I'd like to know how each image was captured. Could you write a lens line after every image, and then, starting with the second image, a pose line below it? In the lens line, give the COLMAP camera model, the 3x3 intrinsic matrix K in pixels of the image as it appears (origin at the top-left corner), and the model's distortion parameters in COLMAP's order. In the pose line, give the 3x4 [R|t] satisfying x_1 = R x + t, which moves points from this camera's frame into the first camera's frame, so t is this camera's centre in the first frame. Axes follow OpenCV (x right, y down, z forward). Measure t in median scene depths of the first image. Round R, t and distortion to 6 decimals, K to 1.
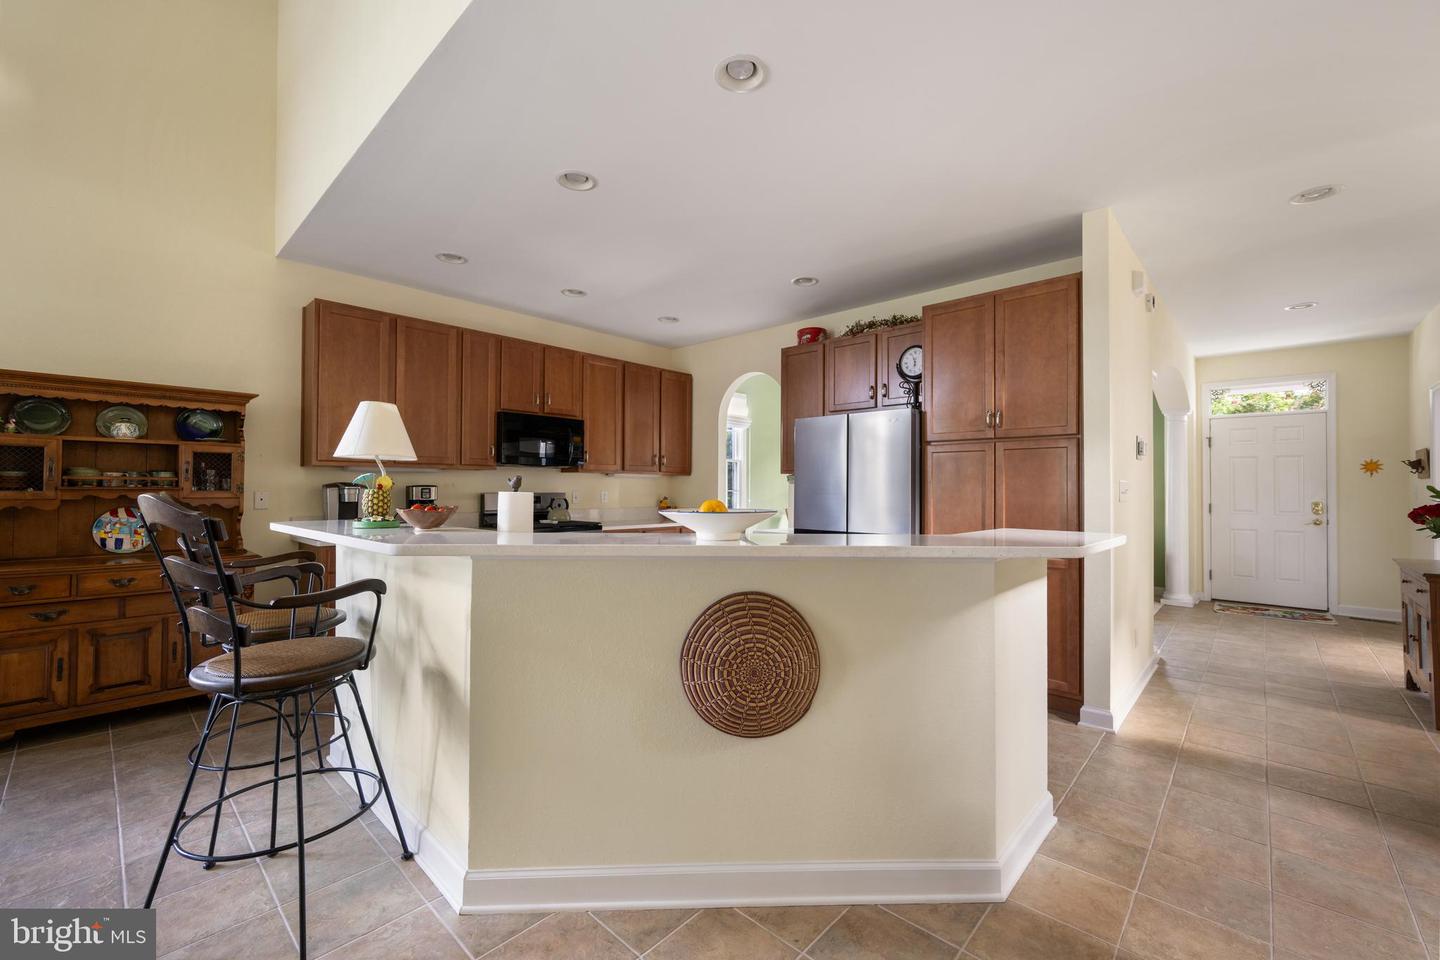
lens RADIAL K [[599.6, 0, 727.3], [0, 599.6, 473.1], [0, 0, 1]] dist [-0.001162, 0.000361]
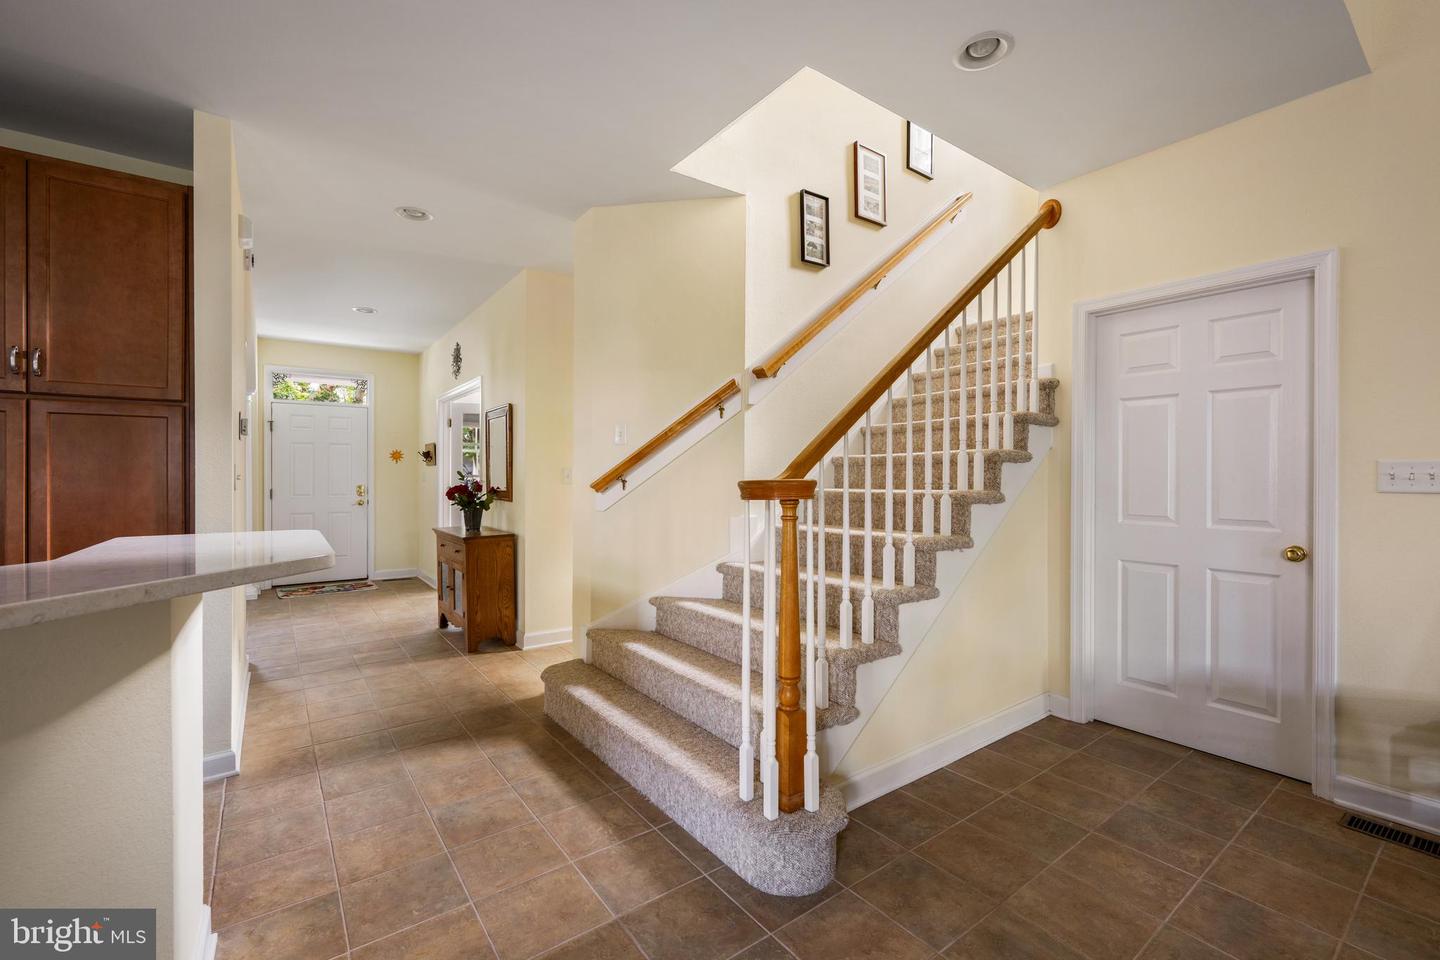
lens RADIAL K [[599.6, 0, 714.3], [0, 599.6, 477.1], [0, 0, 1]] dist [-0.001162, 0.000361]
pose [[0.193229, -0.007438, 0.981125, -0.022412], [-0.023735, 0.999643, 0.012253, 0.004234], [-0.980867, -0.025654, 0.192984, 0.190227]]
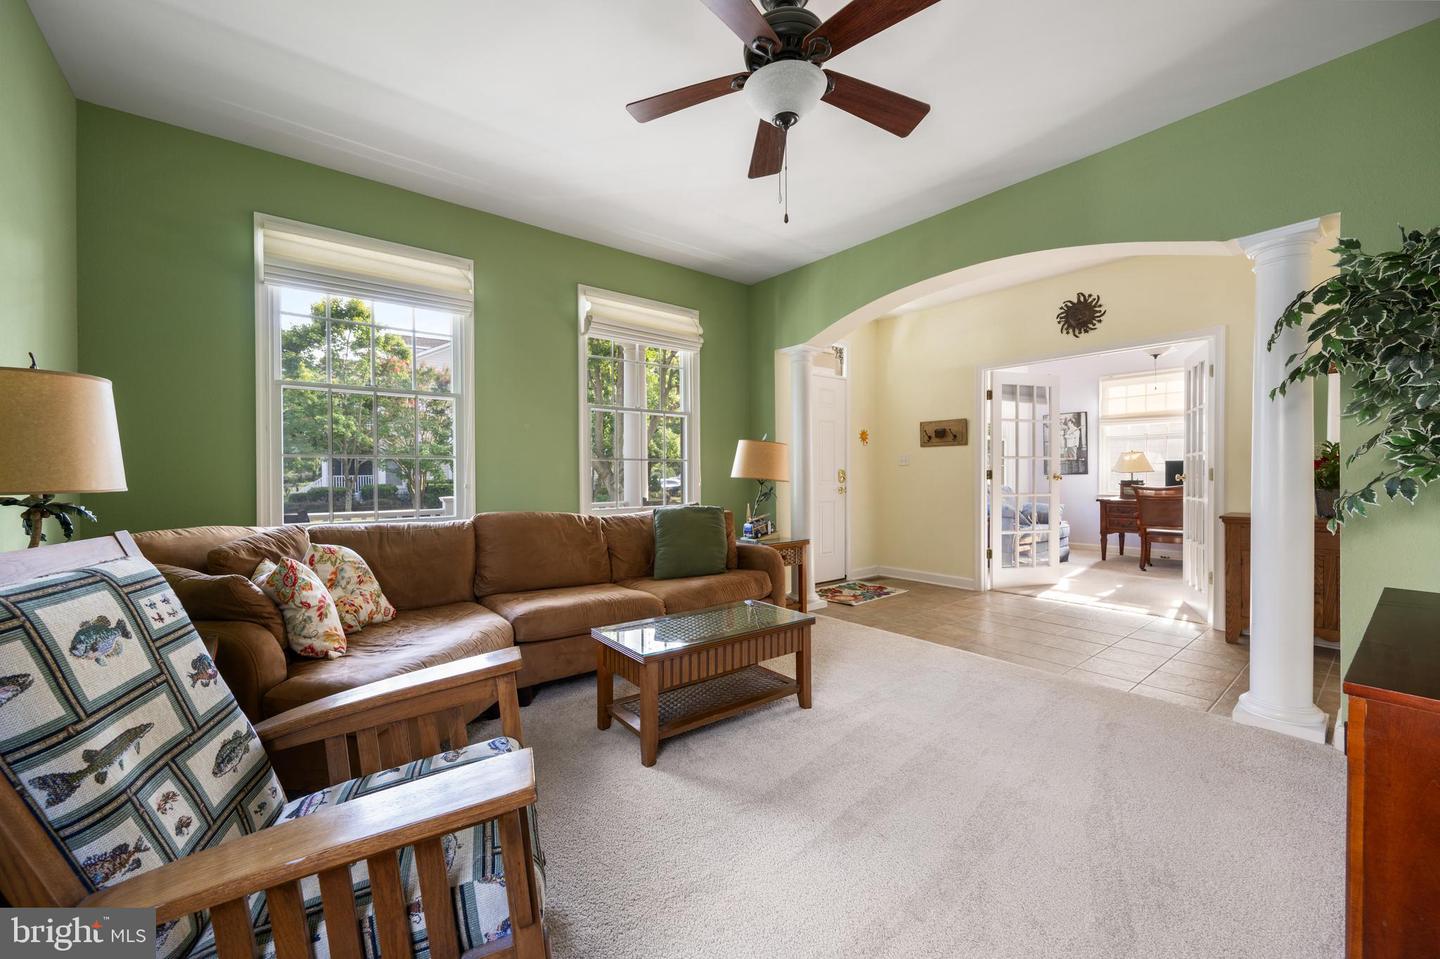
lens RADIAL K [[568.7, 0, 720.6], [0, 568.7, 473.7], [0, 0, 1]] dist [-0.002008, 0.001110]
pose [[0.154687, -0.009693, 0.987916, 0.047025], [-0.020482, 0.999705, 0.013015, 0.079598], [-0.987751, -0.022248, 0.154443, 1.782429]]
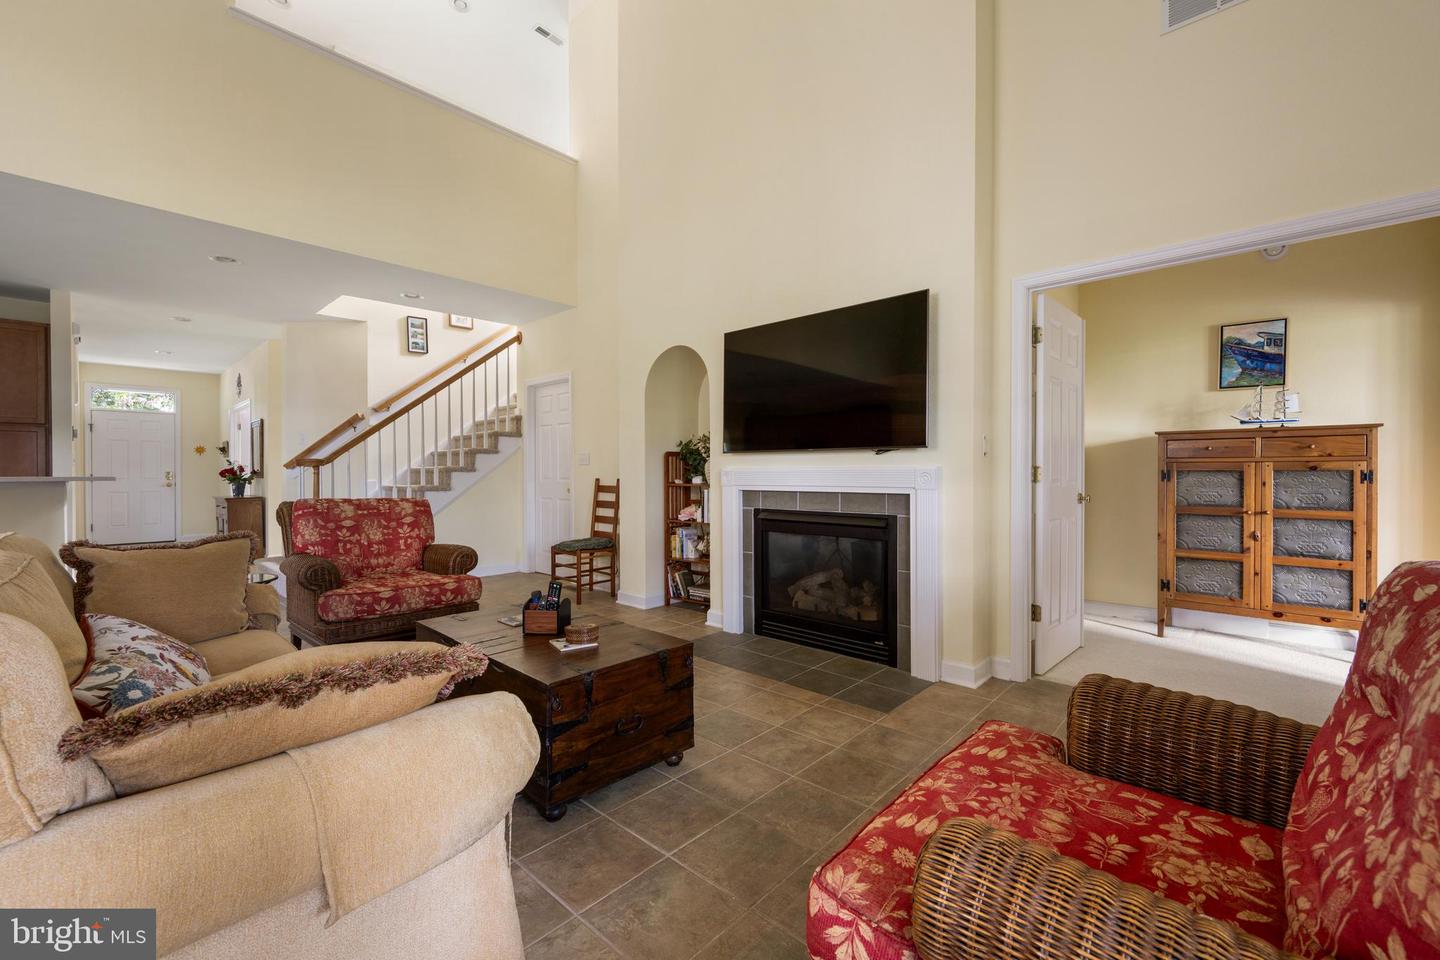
lens RADIAL K [[599.6, 0, 726.9], [0, 599.6, 474.4], [0, 0, 1]] dist [-0.001162, 0.000361]
pose [[0.014730, -0.009651, 0.999845, -0.963383], [-0.022101, 0.999706, 0.009975, 0.013513], [-0.999647, -0.022245, 0.014512, -0.831533]]
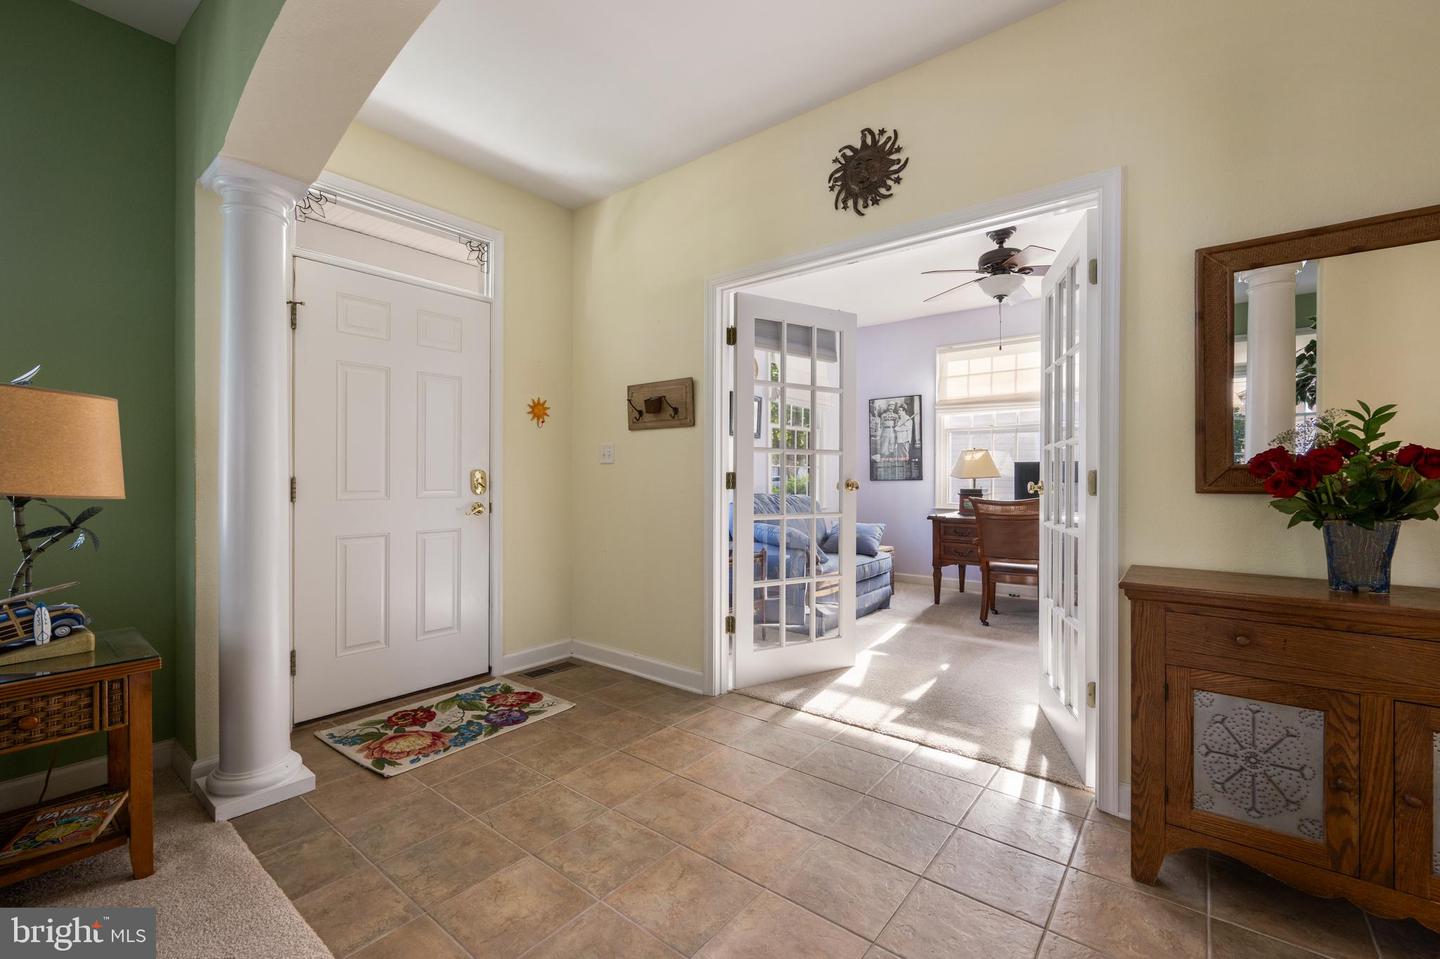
lens RADIAL K [[599.6, 0, 719.4], [0, 599.6, 474.8], [0, 0, 1]] dist [-0.001162, 0.000361]
pose [[-0.045382, -0.004319, 0.998960, 0.760735], [-0.027662, 0.999613, 0.003065, 0.076557], [-0.998587, -0.027494, -0.045484, 1.375091]]
